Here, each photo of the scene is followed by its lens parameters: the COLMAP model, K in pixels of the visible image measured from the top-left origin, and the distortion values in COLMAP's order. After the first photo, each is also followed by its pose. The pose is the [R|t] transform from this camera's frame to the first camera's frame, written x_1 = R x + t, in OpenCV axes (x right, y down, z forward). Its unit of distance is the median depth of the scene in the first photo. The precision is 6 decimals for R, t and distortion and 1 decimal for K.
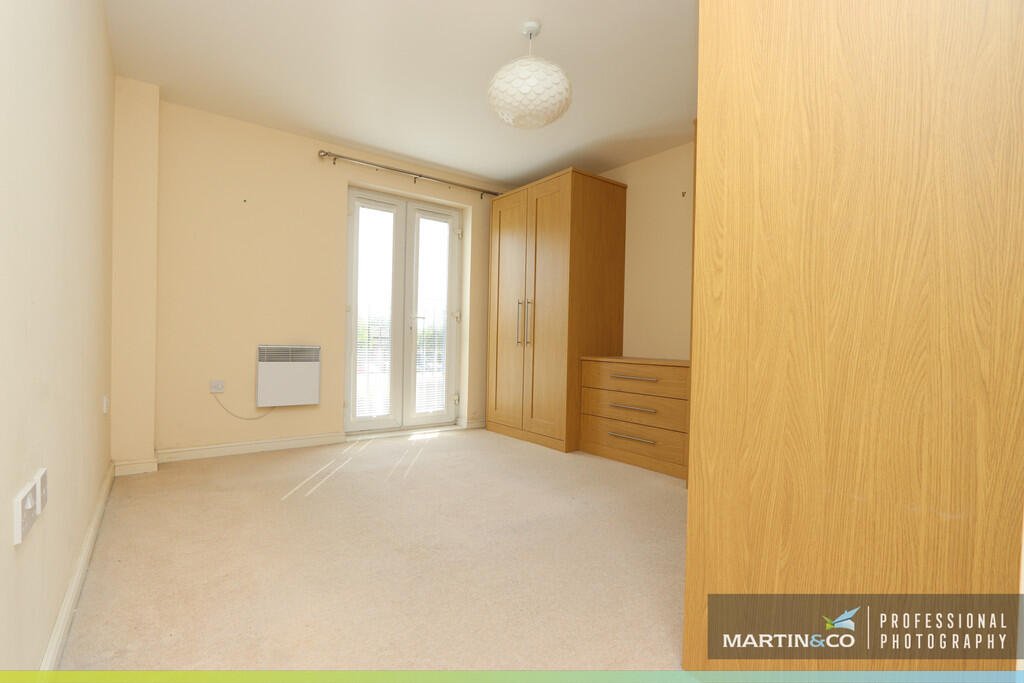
lens RADIAL K [[473.1, 0, 507.6], [0, 473.1, 345.7], [0, 0, 1]] dist [-0.025837, 0.006865]
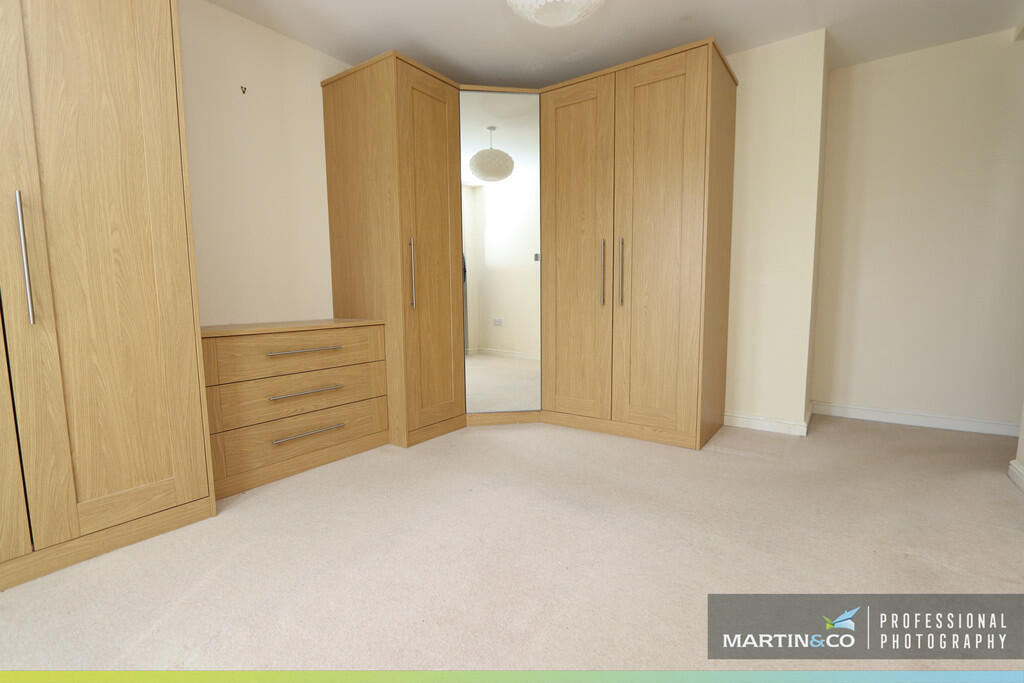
lens RADIAL K [[473.1, 0, 507.6], [0, 473.1, 345.7], [0, 0, 1]] dist [-0.025837, 0.006865]
pose [[-0.294421, -0.124736, 0.947501, -0.478295], [0.009625, 0.991008, 0.133454, -0.029699], [-0.955627, 0.048411, -0.290573, 0.892122]]
